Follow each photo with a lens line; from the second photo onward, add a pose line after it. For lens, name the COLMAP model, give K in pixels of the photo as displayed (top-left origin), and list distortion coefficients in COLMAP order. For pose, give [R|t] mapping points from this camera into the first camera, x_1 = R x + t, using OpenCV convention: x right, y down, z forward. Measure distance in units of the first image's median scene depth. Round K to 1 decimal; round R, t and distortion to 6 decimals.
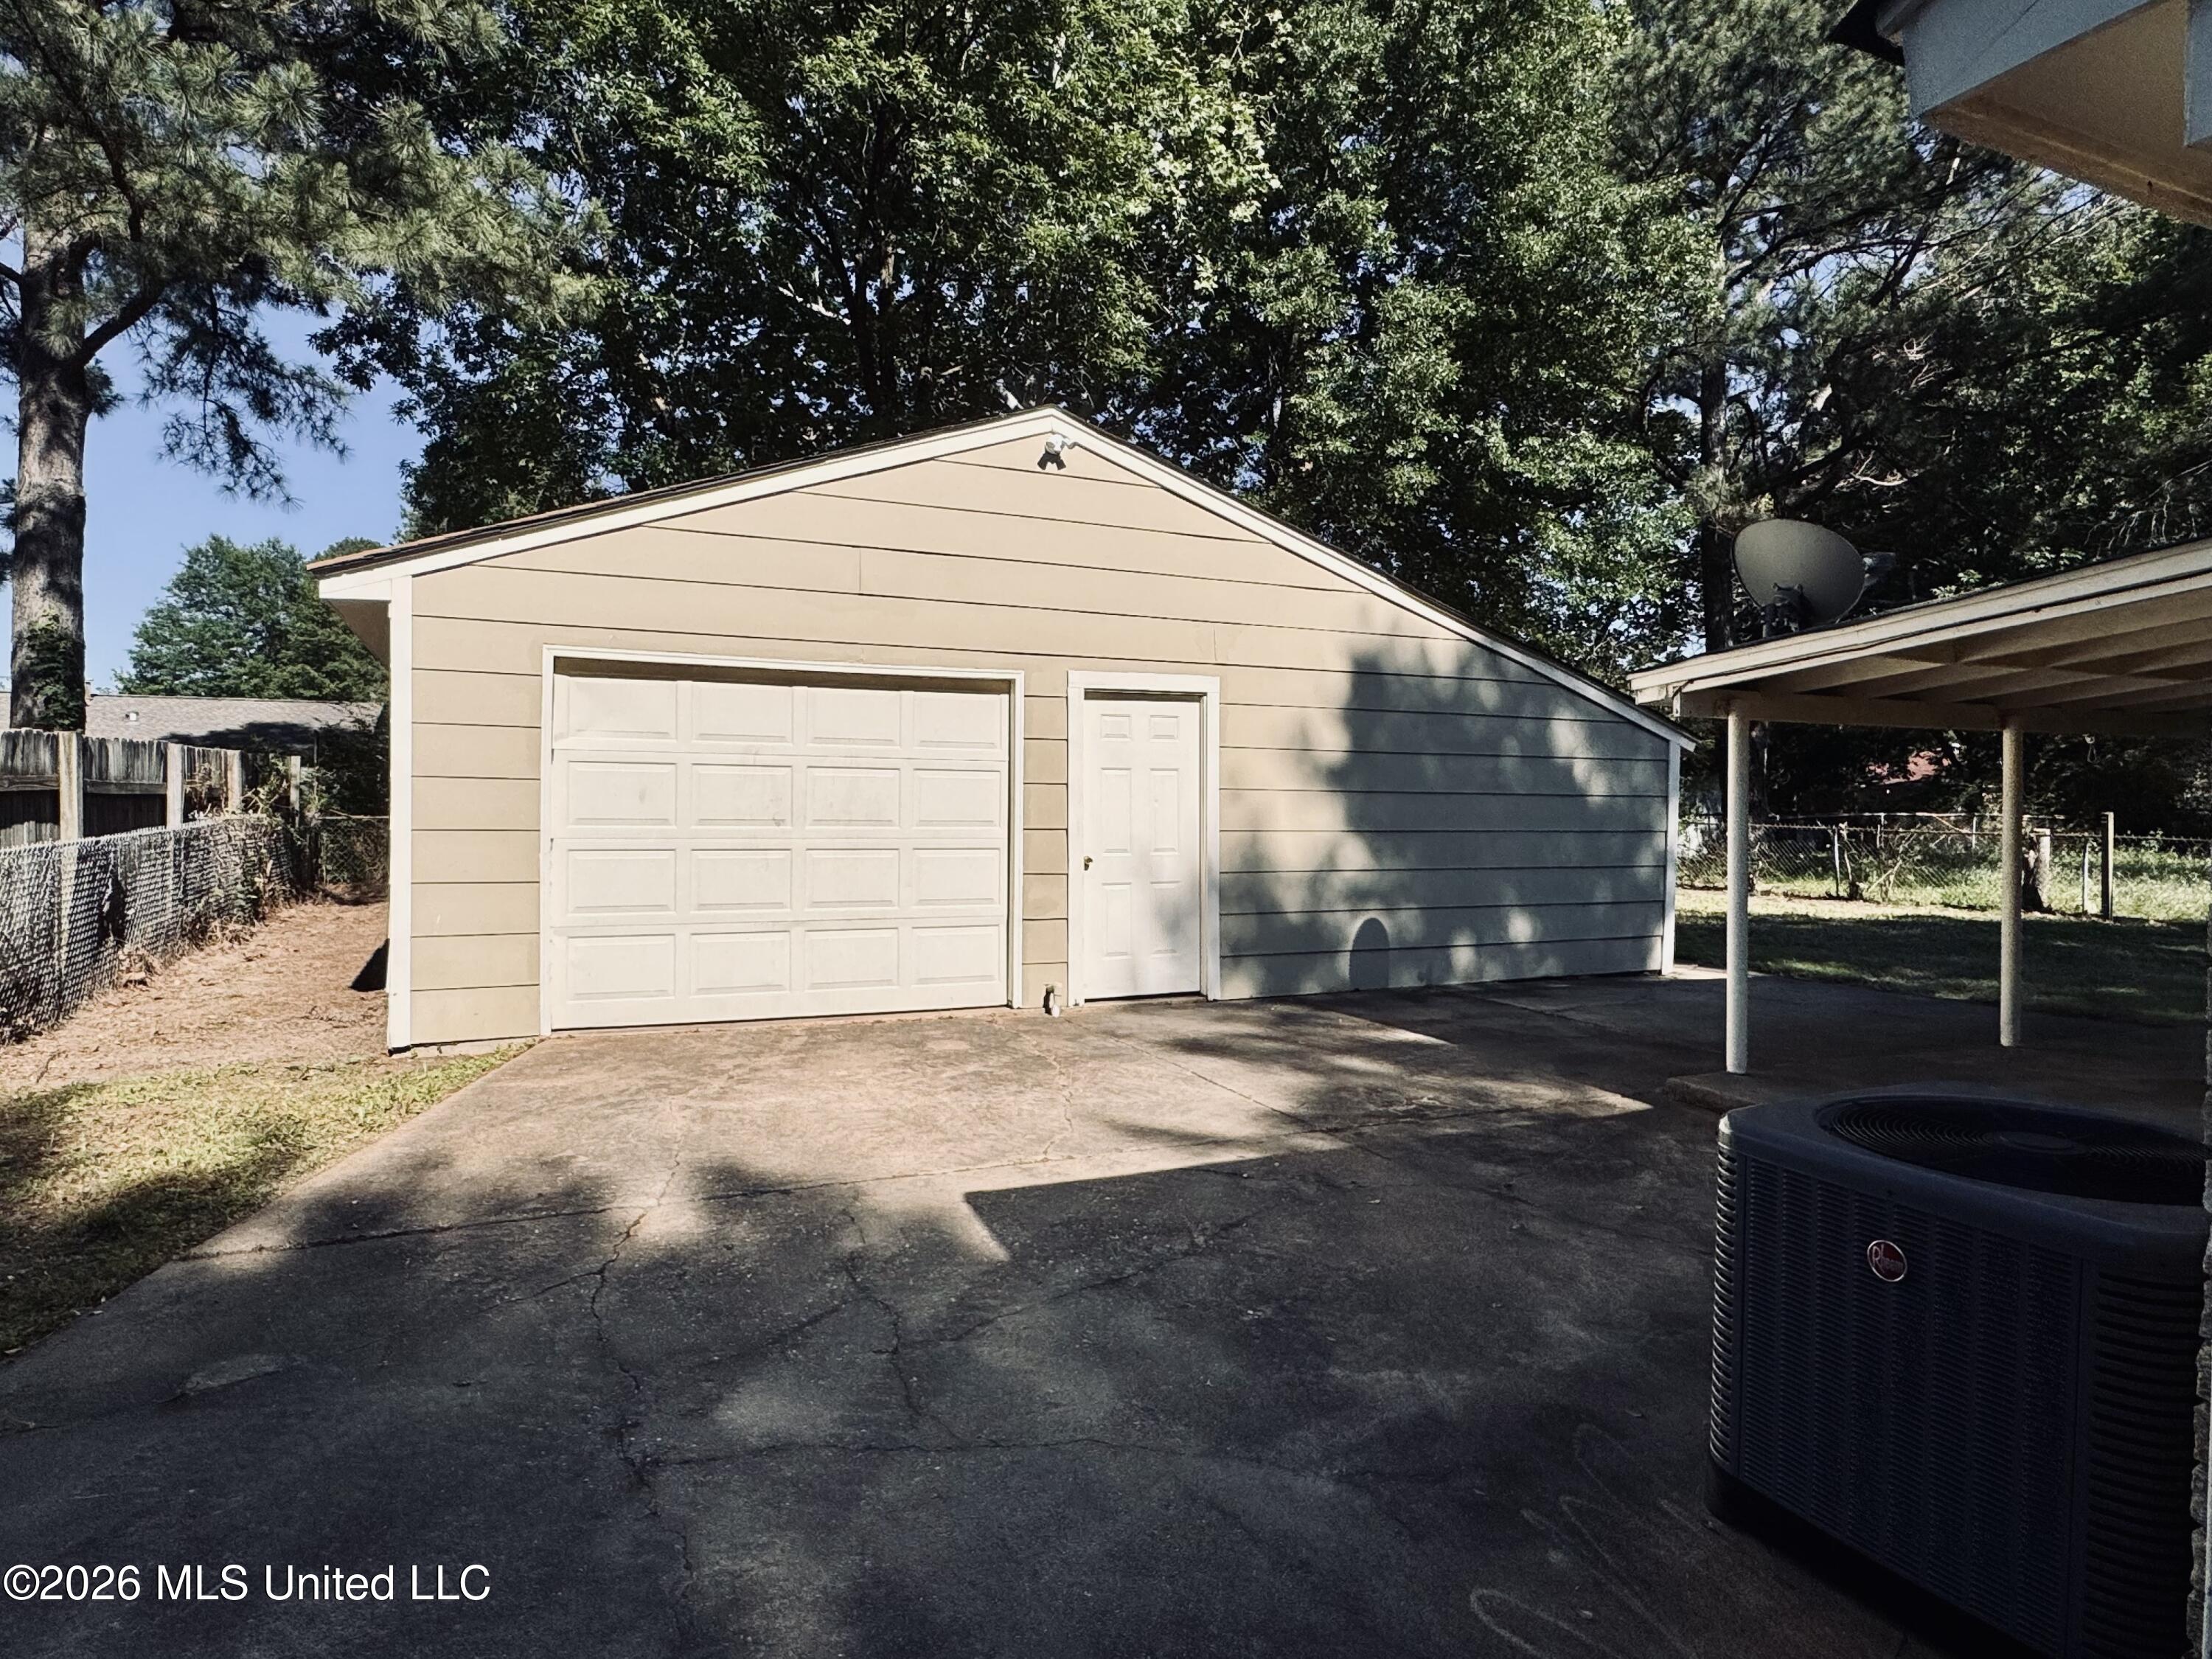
lens RADIAL K [[1282.2, 0, 1107.7], [0, 1282.2, 821.4], [0, 0, 1]] dist [-0.005633, 0.001973]
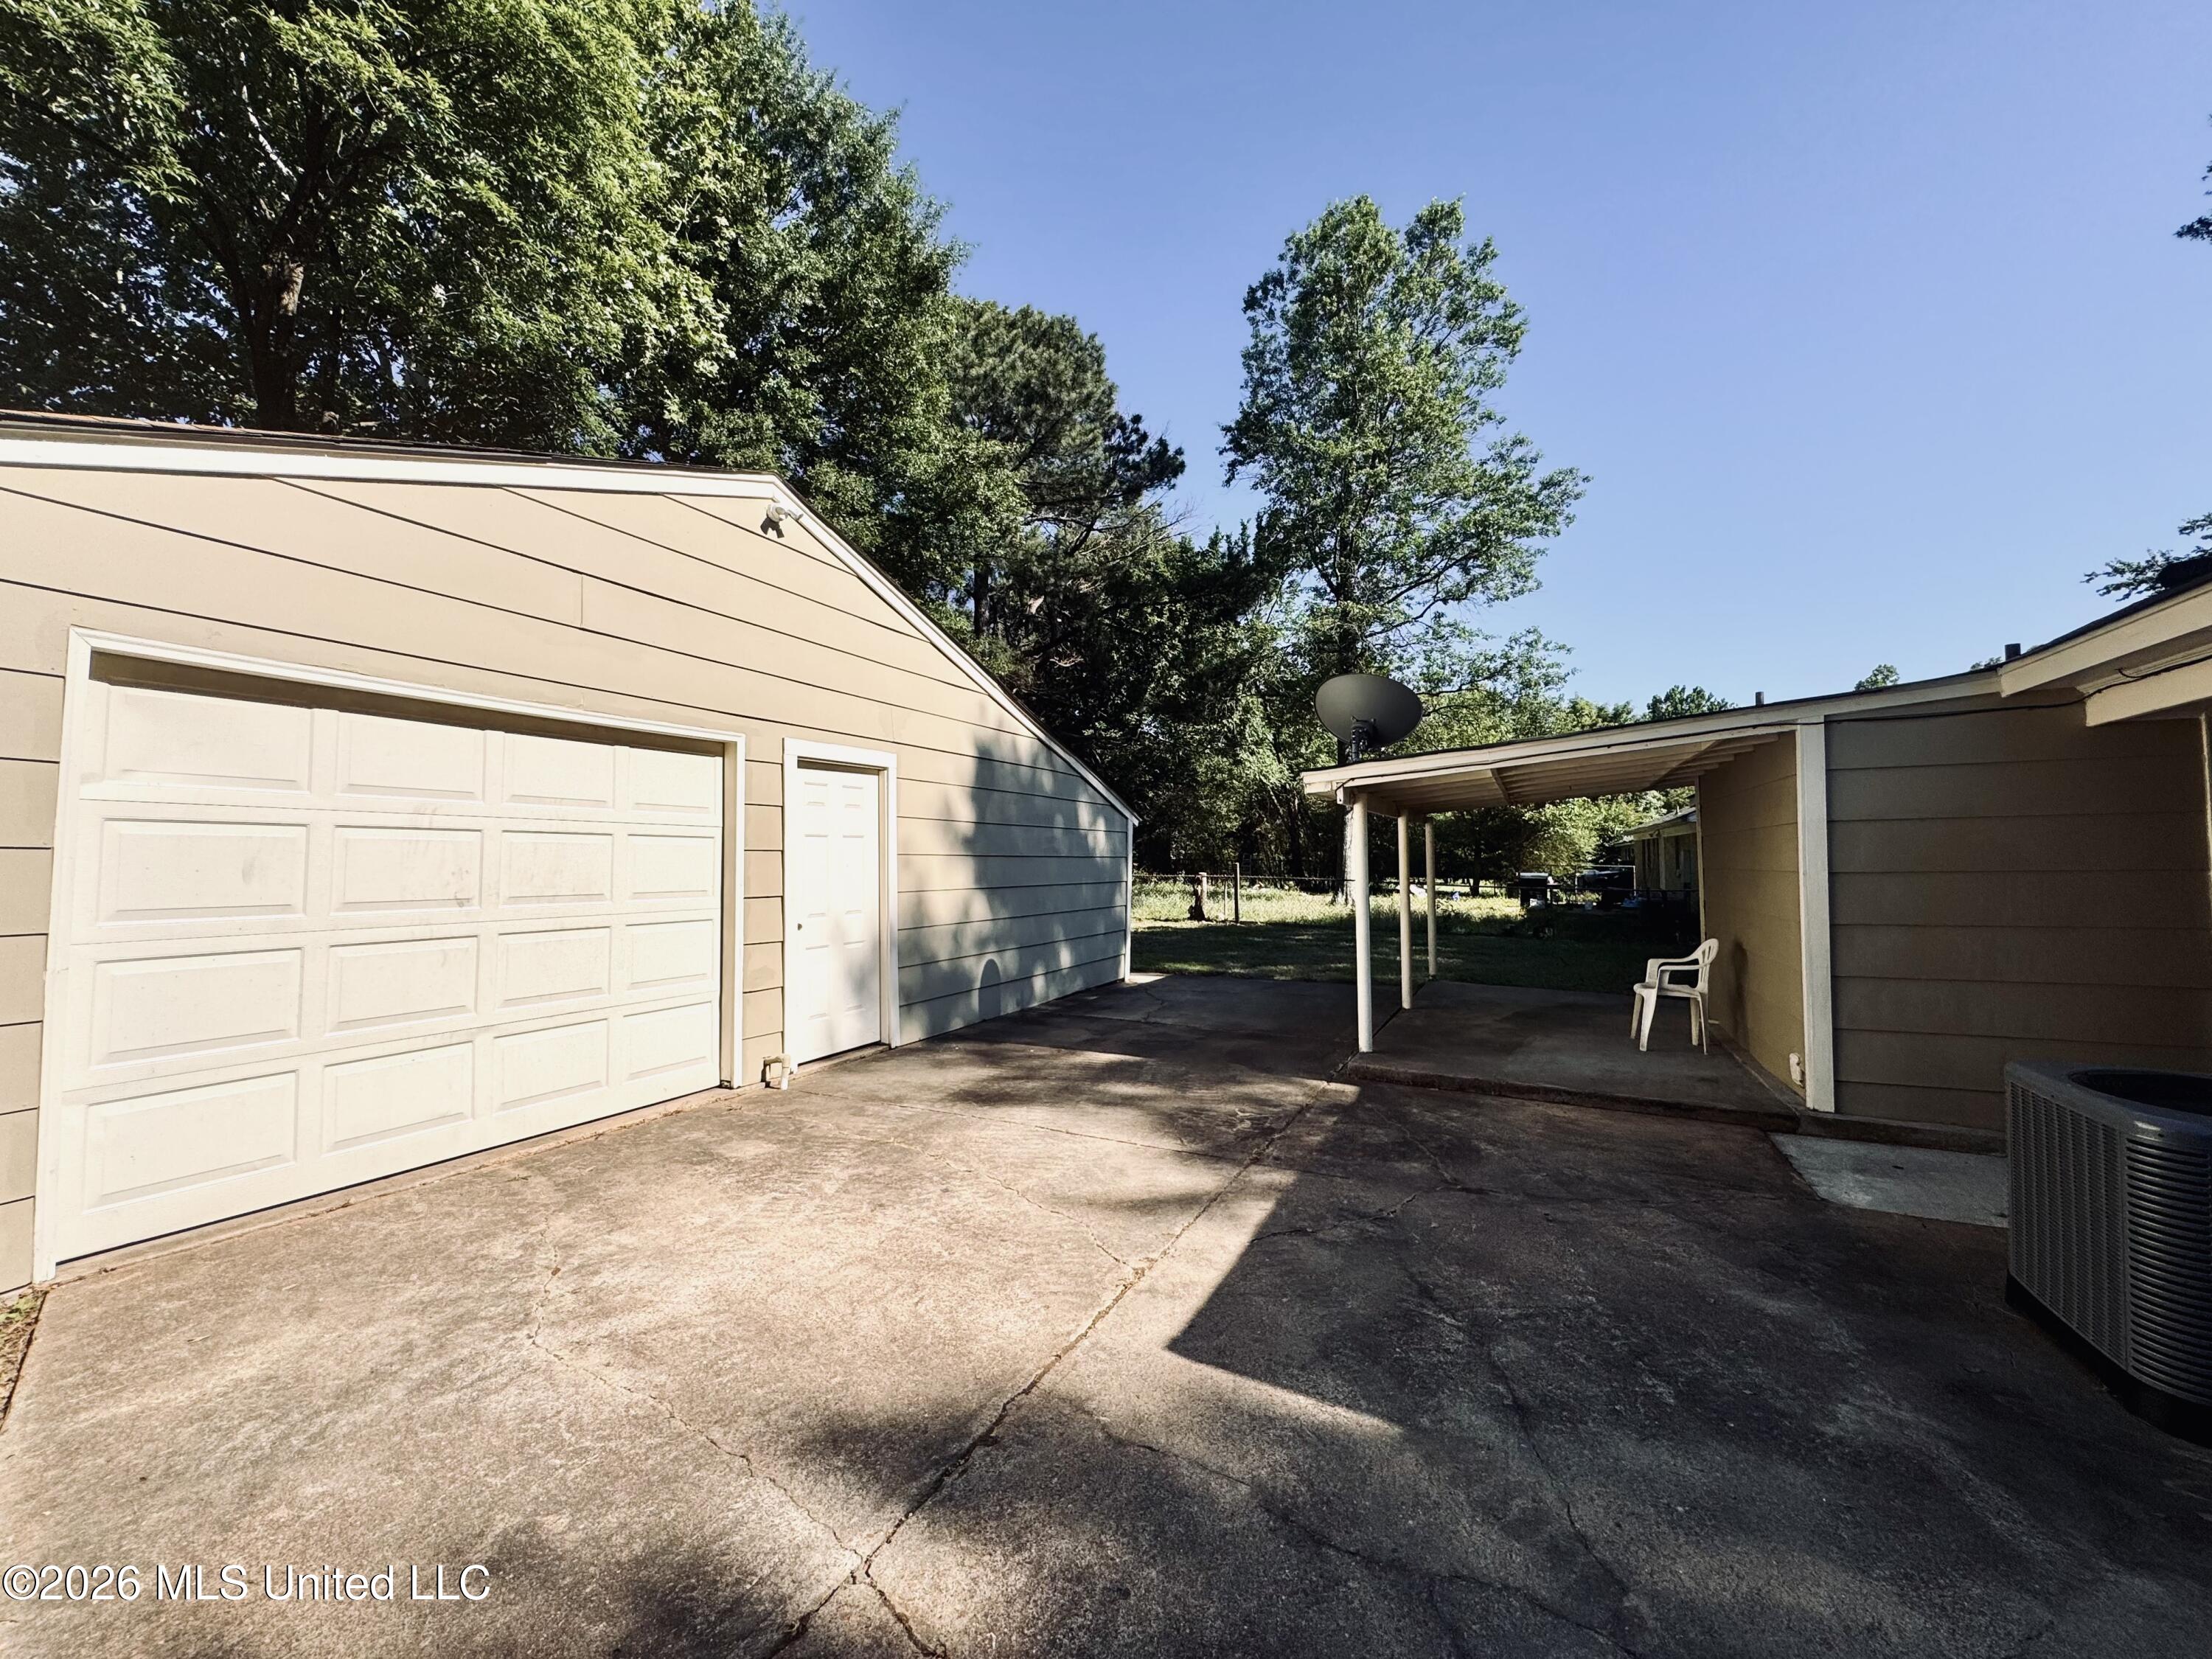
lens RADIAL K [[885.5, 0, 1105.4], [0, 885.5, 831.1], [0, 0, 1]] dist [-0.002355, 0.000259]
pose [[0.765434, 0.011021, 0.643420, -0.270510], [0.017588, 0.999122, -0.038037, -0.013516], [-0.643274, 0.040431, 0.764568, 0.298944]]
